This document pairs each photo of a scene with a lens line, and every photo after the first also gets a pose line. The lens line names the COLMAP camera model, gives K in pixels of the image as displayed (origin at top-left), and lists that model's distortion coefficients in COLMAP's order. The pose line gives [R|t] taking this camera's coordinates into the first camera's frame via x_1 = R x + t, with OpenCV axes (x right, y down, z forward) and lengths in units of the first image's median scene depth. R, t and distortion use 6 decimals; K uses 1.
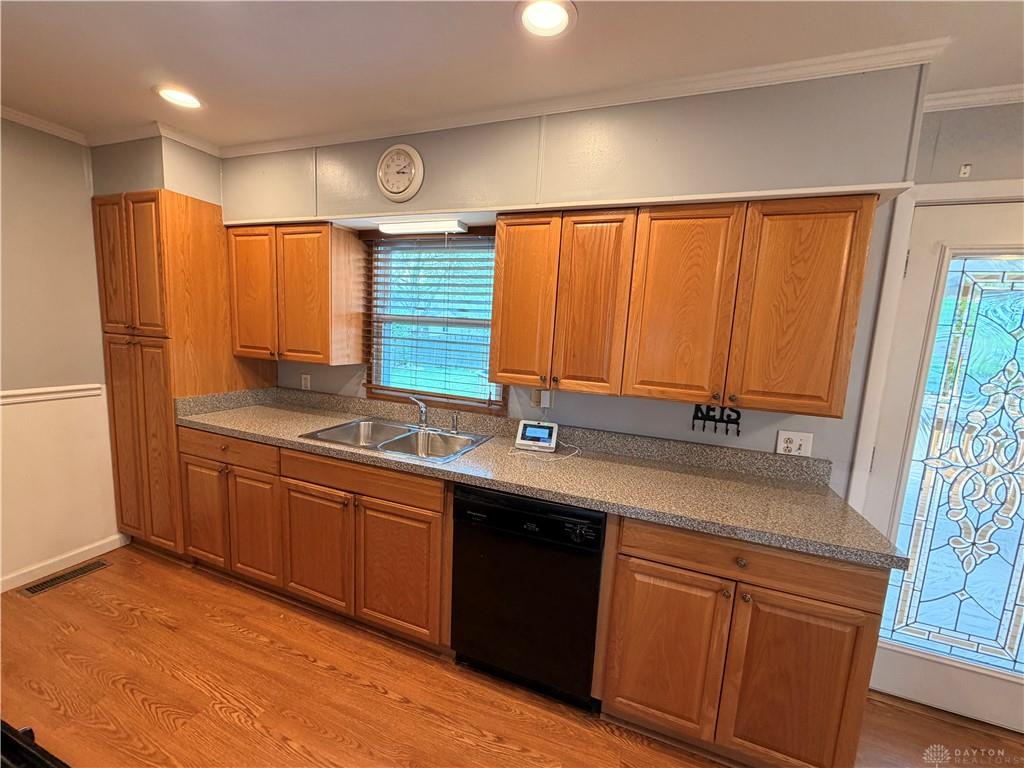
lens RADIAL K [[404.6, 0, 512.0], [0, 404.6, 384.0], [0, 0, 1]] dist [-0.002257, -0.000006]
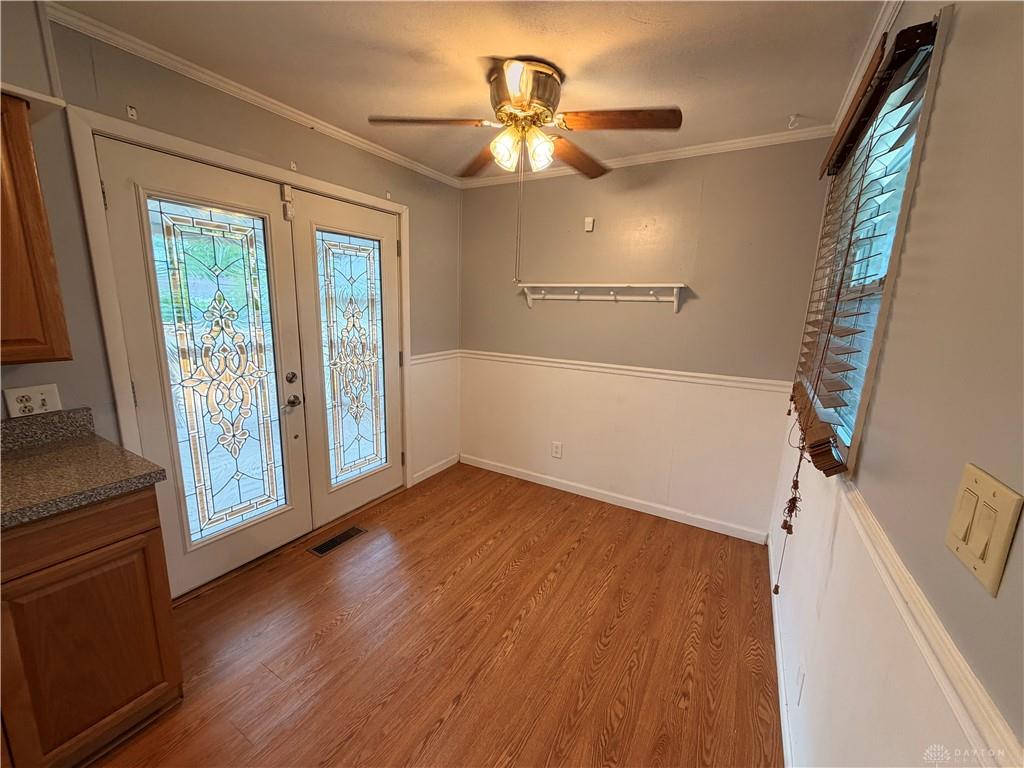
lens RADIAL K [[404.6, 0, 512.0], [0, 404.6, 384.0], [0, 0, 1]] dist [-0.002257, -0.000006]
pose [[0.170418, -0.240113, 0.955669, 0.082835], [0.106501, 0.968663, 0.224386, 0.034149], [-0.979599, 0.063540, 0.190650, -0.134674]]
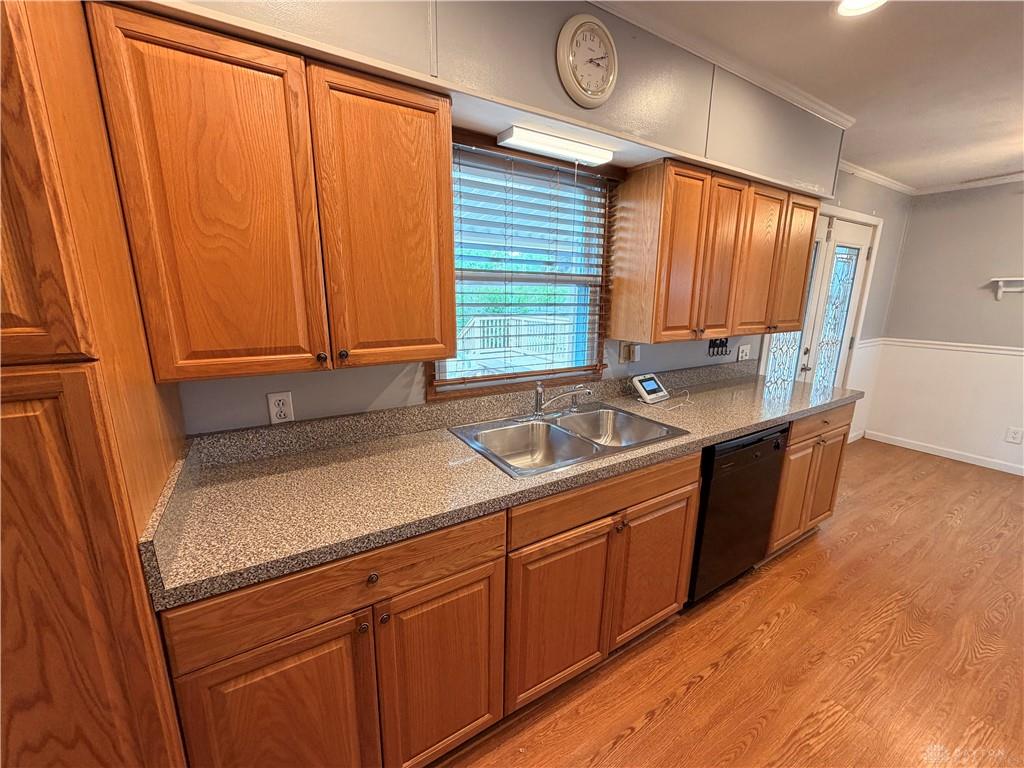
lens RADIAL K [[404.6, 0, 512.0], [0, 404.6, 384.0], [0, 0, 1]] dist [-0.002257, -0.000006]
pose [[0.614289, -0.220715, 0.757584, -1.141922], [0.125991, 0.975202, 0.181956, -0.142650], [-0.778958, -0.016325, 0.626864, 0.747914]]
